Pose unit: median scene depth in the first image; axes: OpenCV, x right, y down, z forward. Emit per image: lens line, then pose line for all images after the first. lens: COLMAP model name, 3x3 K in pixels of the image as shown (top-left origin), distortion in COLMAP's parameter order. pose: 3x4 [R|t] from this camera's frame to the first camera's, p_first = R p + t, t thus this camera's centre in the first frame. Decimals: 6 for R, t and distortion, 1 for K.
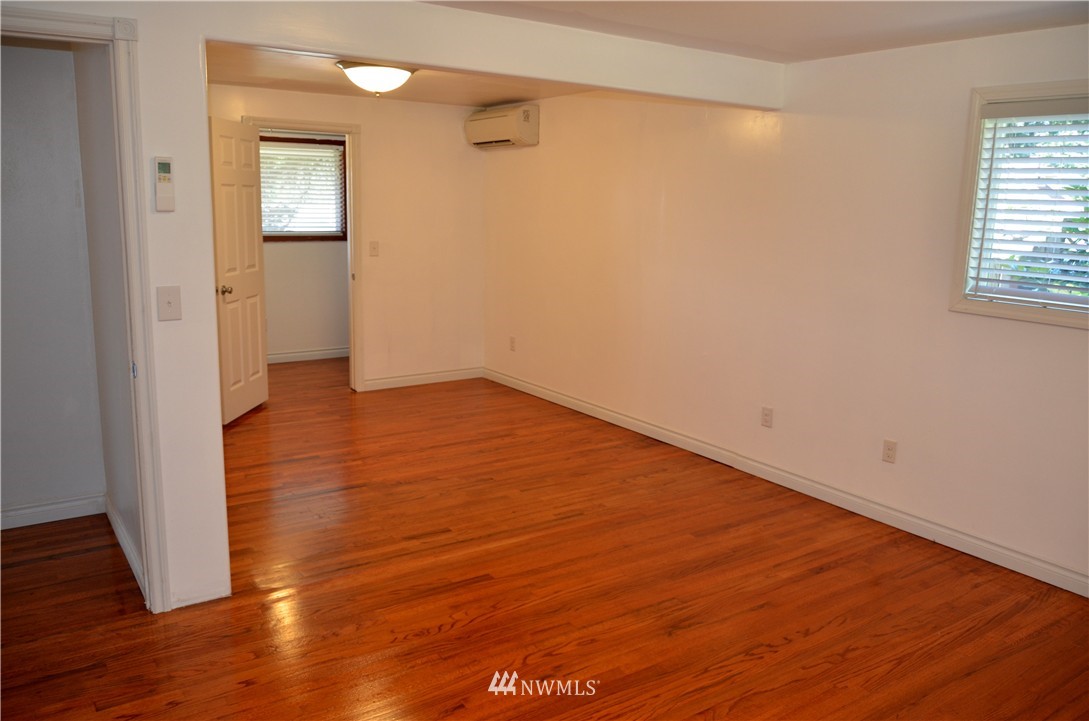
lens RADIAL K [[827.1, 0, 544.6], [0, 827.1, 360.9], [0, 0, 1]] dist [-0.038994, 0.000472]
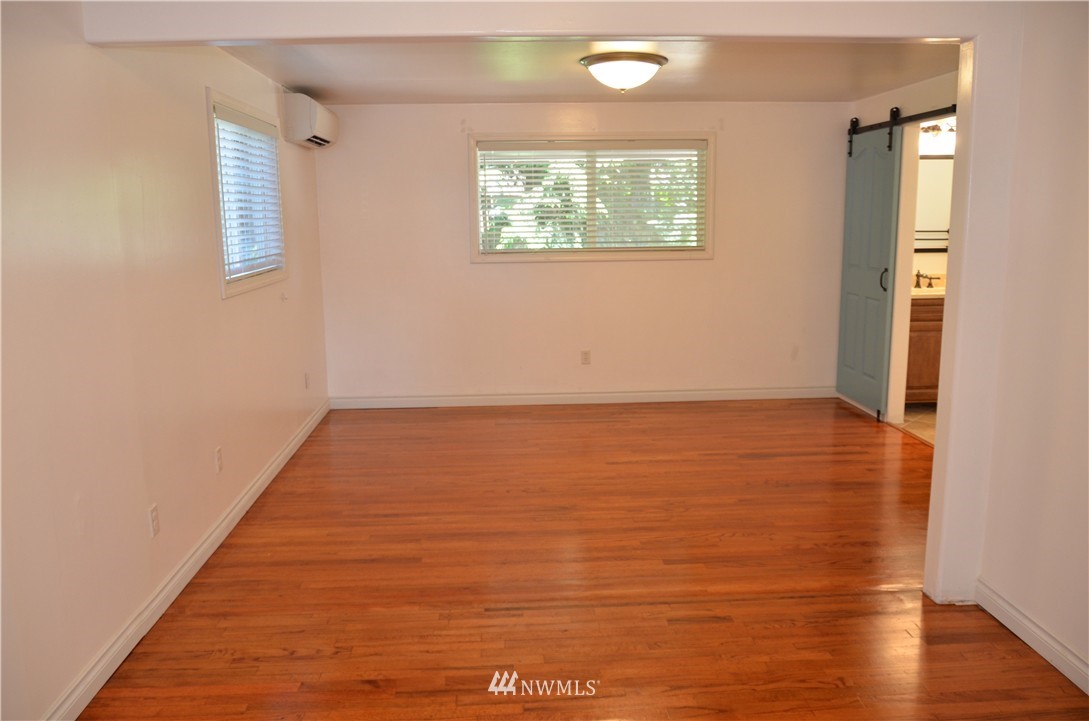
lens RADIAL K [[827.1, 0, 546.2], [0, 827.1, 361.1], [0, 0, 1]] dist [-0.038994, 0.000472]
pose [[-0.851260, -0.111682, 0.512722, -0.399323], [0.089963, 0.931561, 0.352278, -0.317430], [-0.516975, 0.346007, -0.782954, 1.631161]]
